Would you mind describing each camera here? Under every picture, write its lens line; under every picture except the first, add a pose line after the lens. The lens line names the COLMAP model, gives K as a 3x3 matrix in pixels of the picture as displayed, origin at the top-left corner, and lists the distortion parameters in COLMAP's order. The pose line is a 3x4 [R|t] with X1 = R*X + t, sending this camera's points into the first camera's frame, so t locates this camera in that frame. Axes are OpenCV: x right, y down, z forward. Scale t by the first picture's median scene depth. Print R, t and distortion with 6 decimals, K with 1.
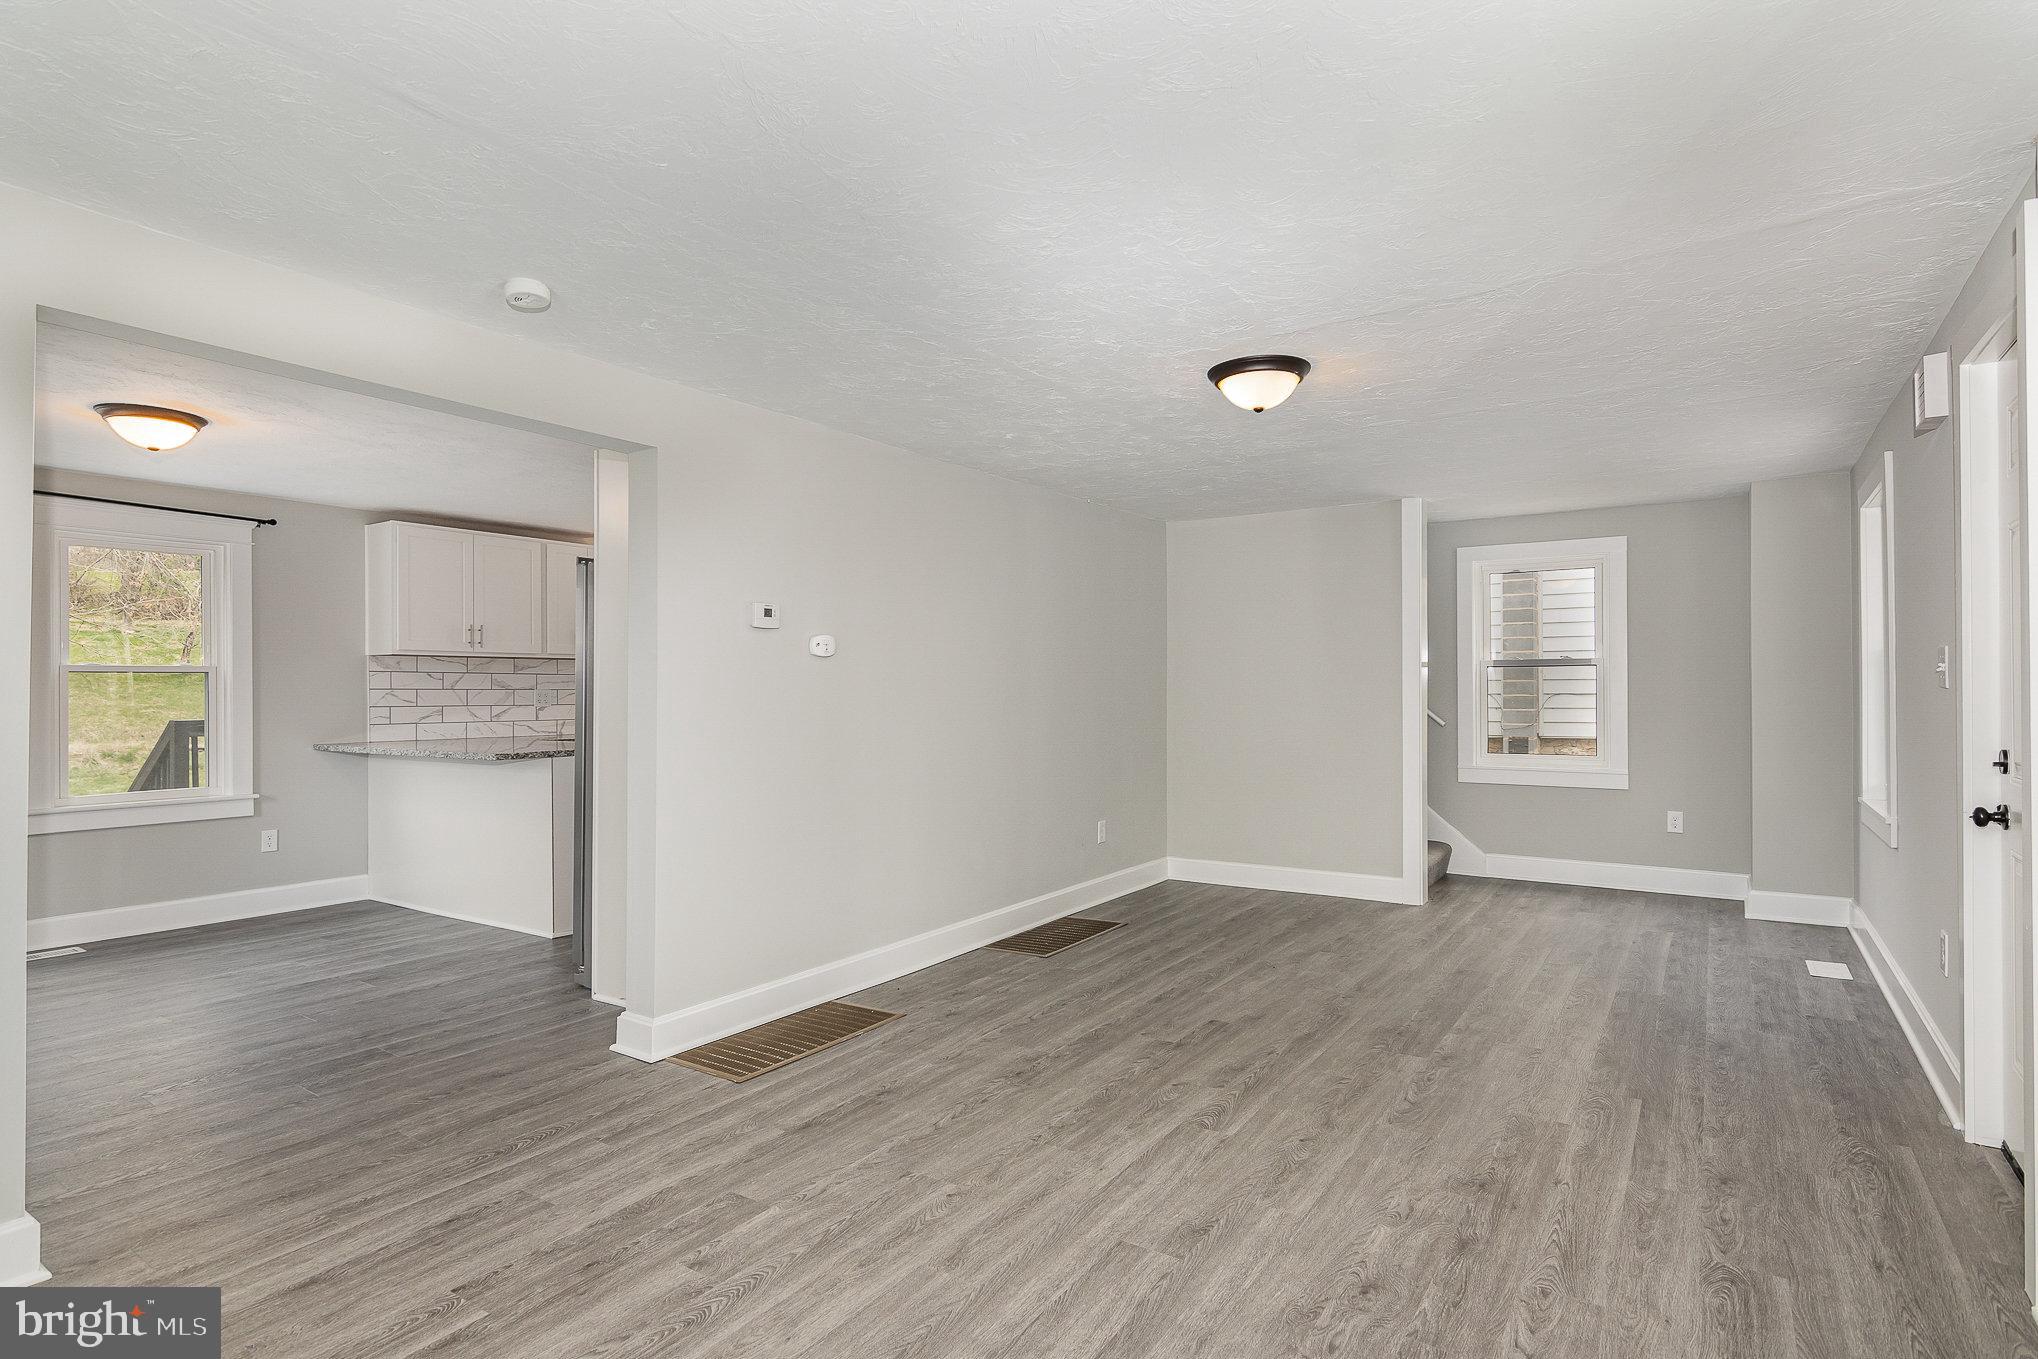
lens RADIAL K [[1033.0, 0, 1012.0], [0, 1033.0, 683.6], [0, 0, 1]] dist [-0.006682, -0.001667]
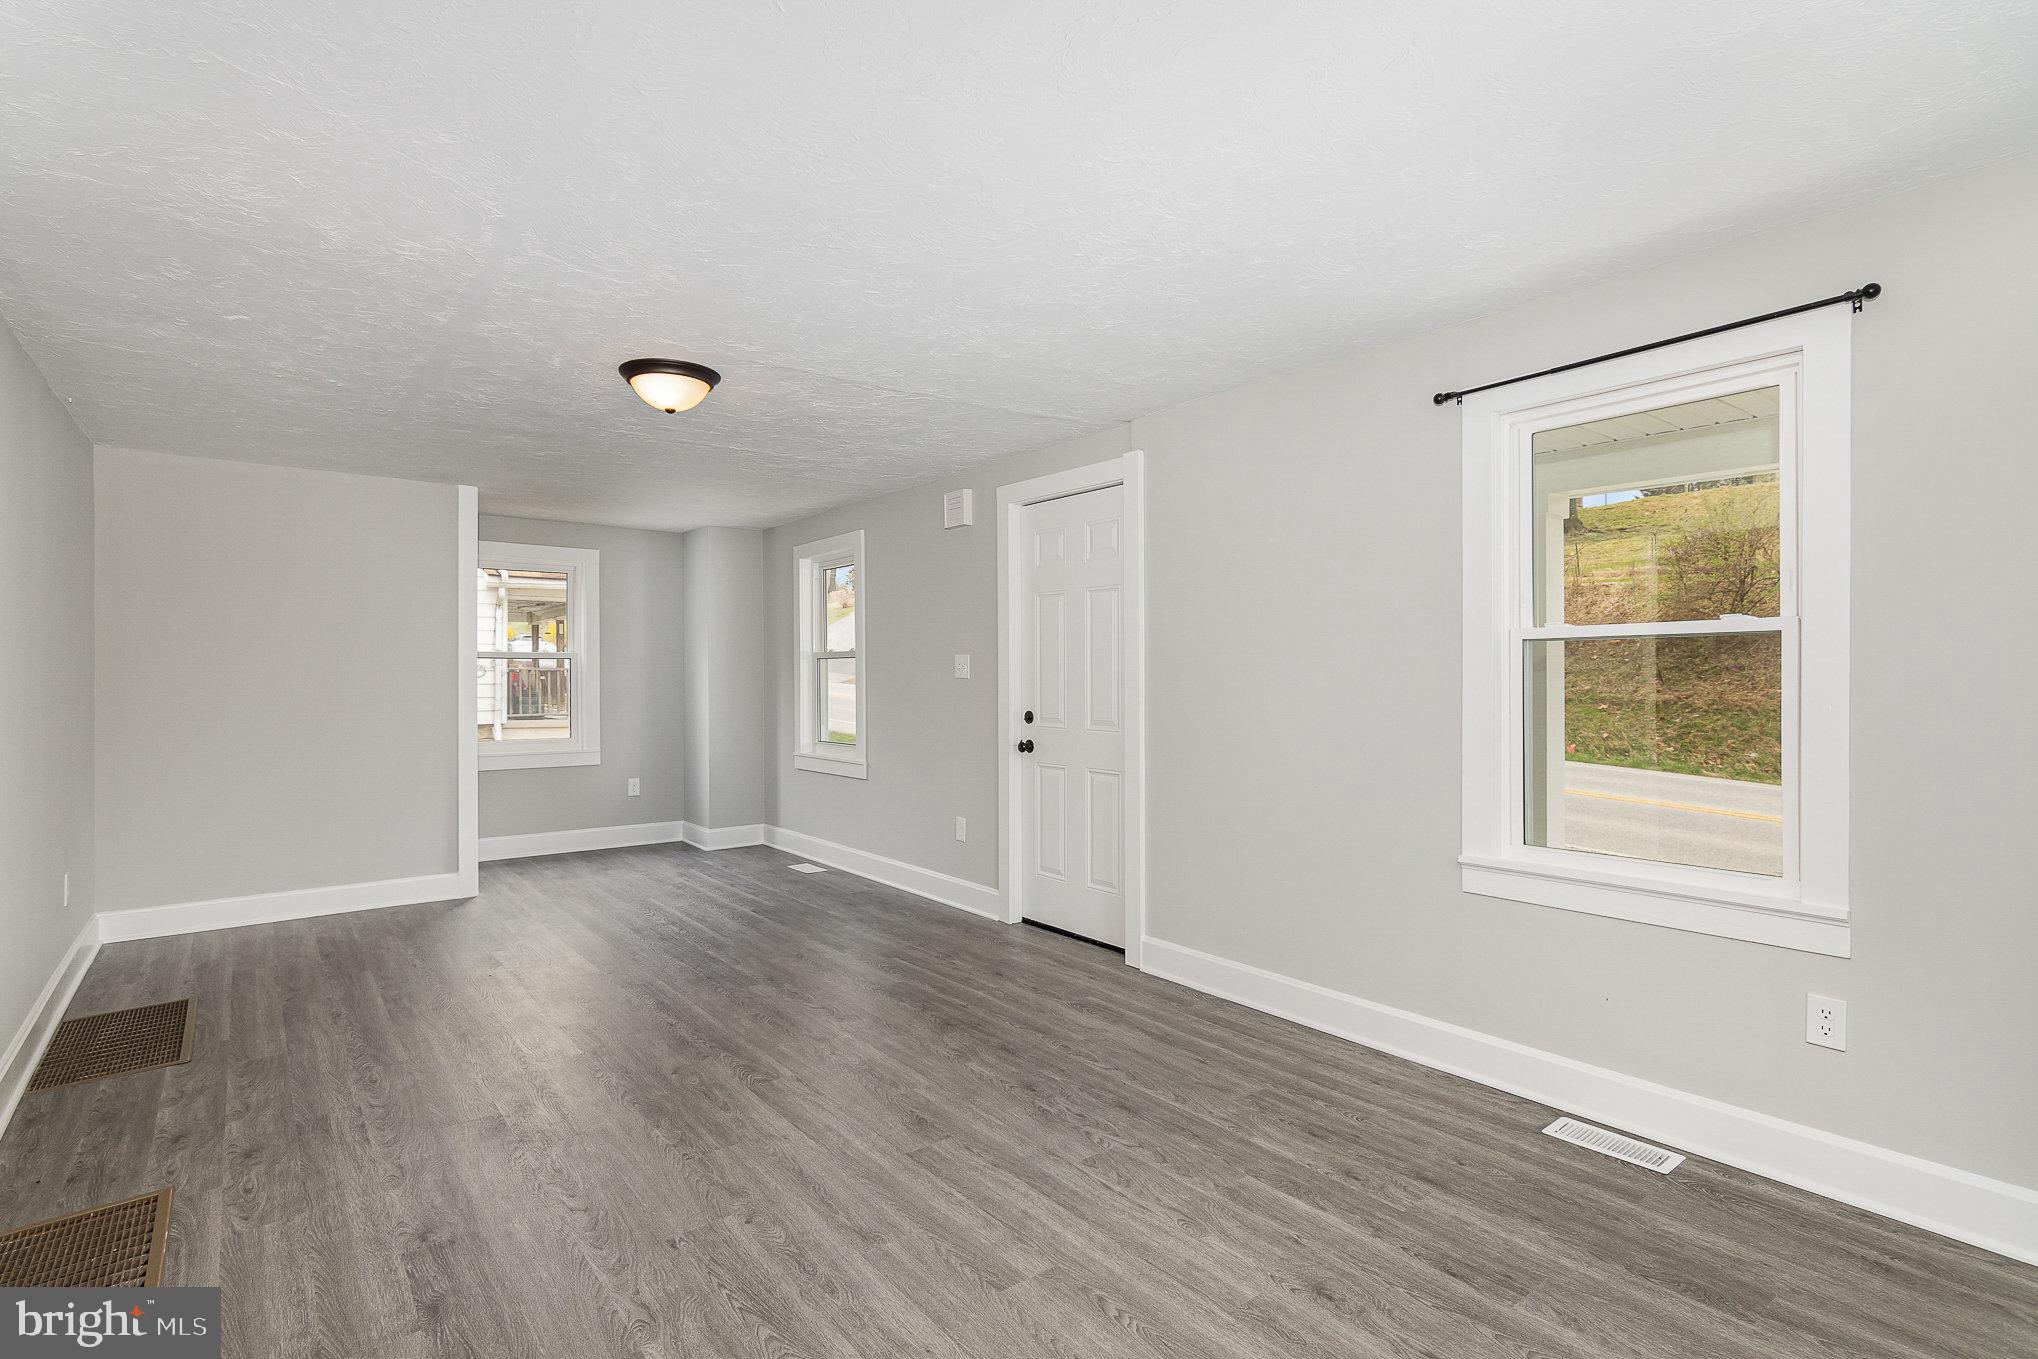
lens RADIAL K [[981.9, 0, 1020.9], [0, 981.9, 685.6], [0, 0, 1]] dist [-0.002185, 0.000464]
pose [[0.297663, -0.005456, 0.954655, -0.621341], [-0.005313, 0.999959, 0.007372, 0.002524], [-0.954656, -0.007267, 0.297622, 0.376672]]
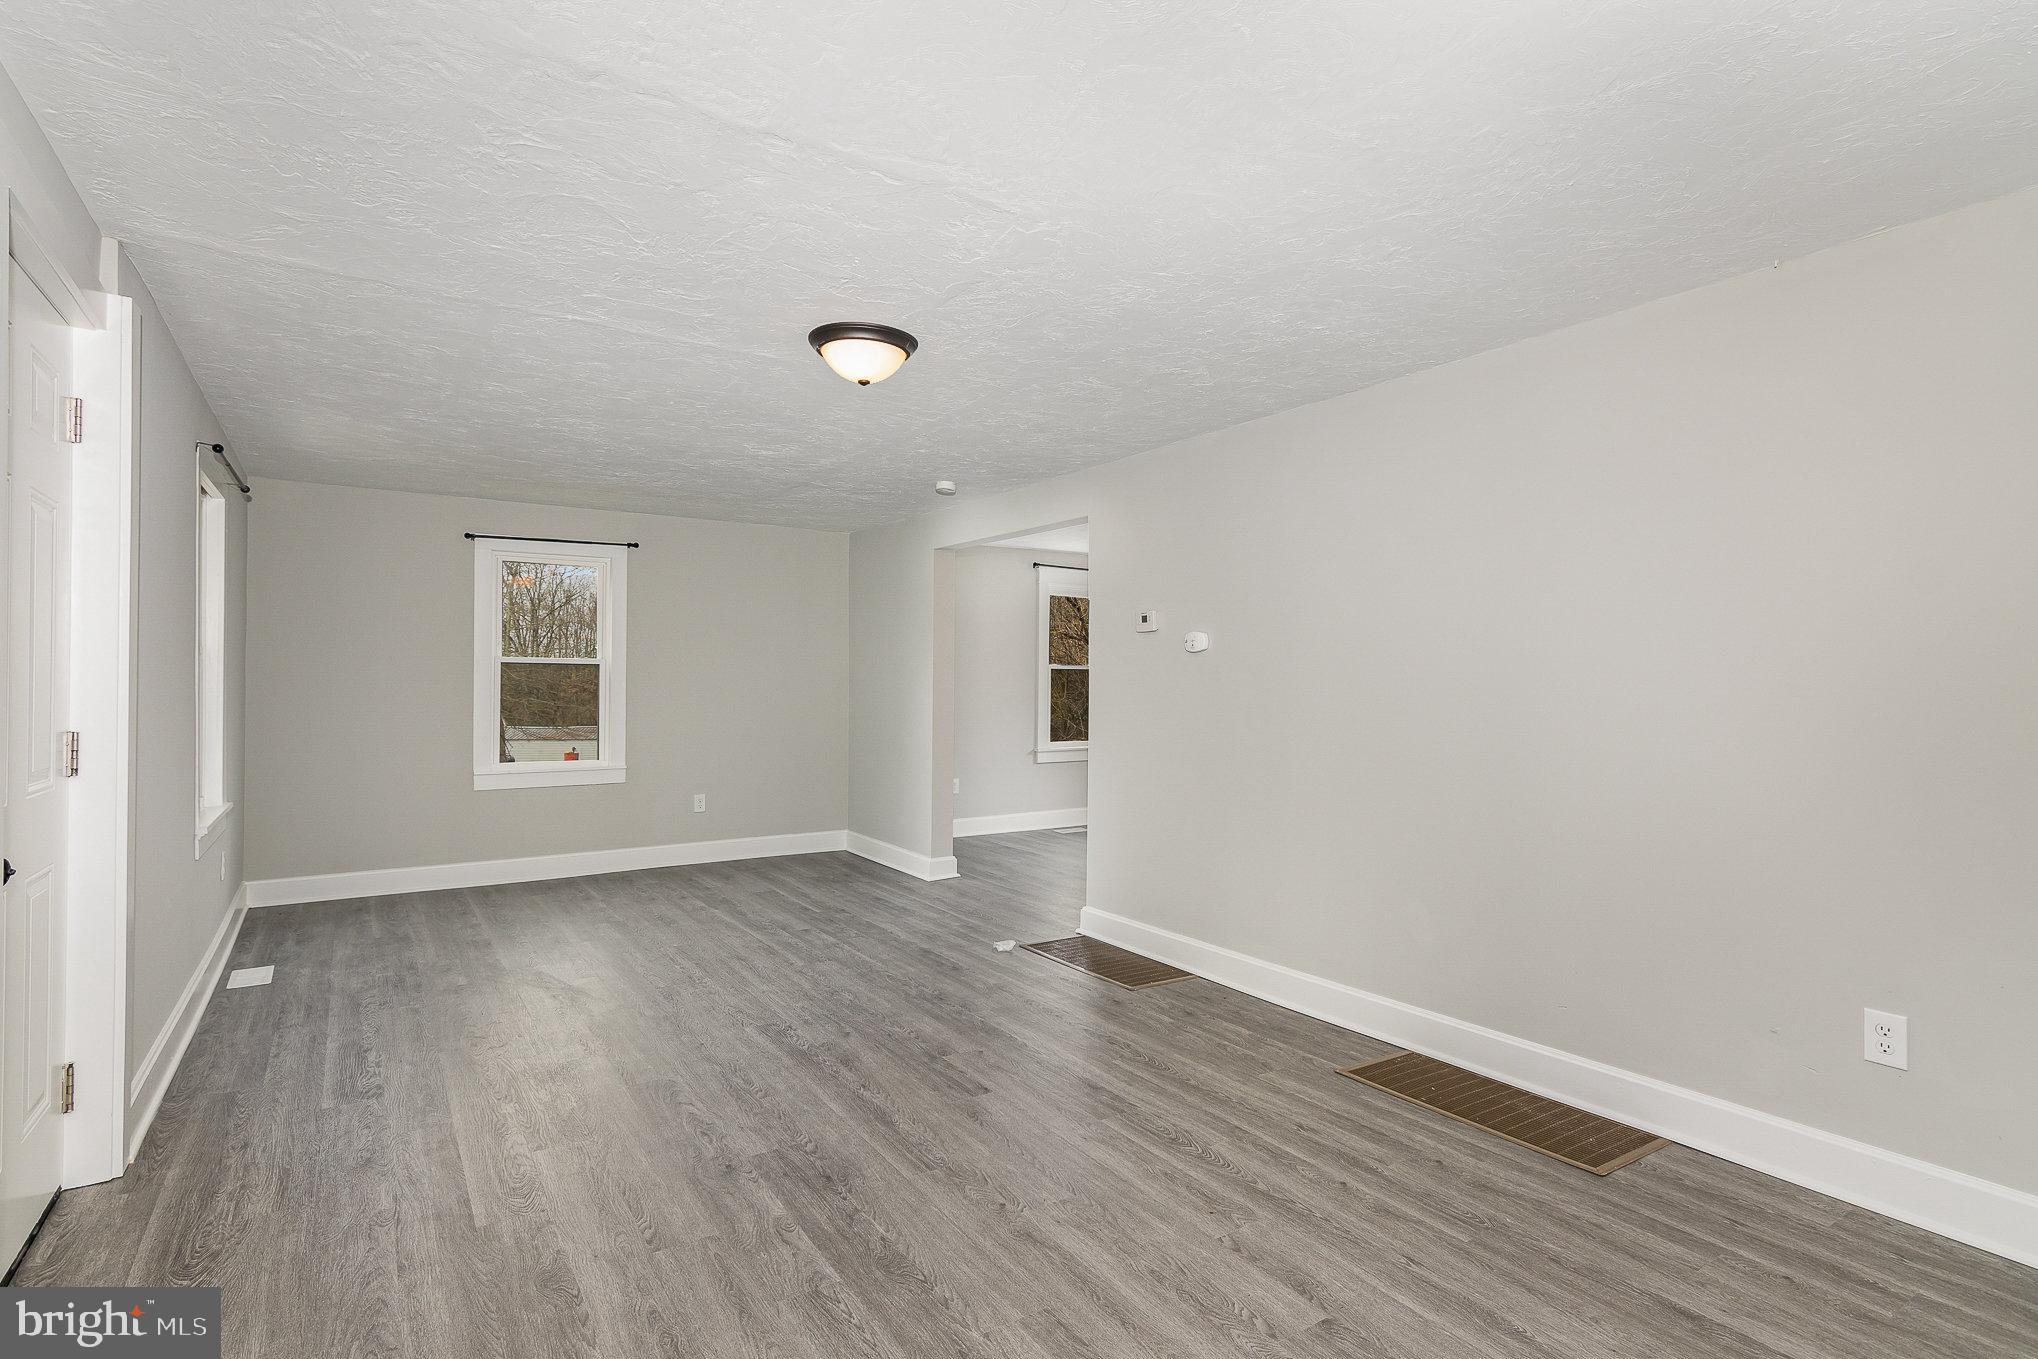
lens RADIAL K [[990.4, 0, 1016.5], [0, 990.4, 672.3], [0, 0, 1]] dist [-0.003203, 0.000479]
pose [[-0.375045, -0.005761, -0.926989, 1.043618], [0.002675, 0.999970, -0.007296, 0.002517], [0.927003, -0.005216, -0.375018, 1.504873]]
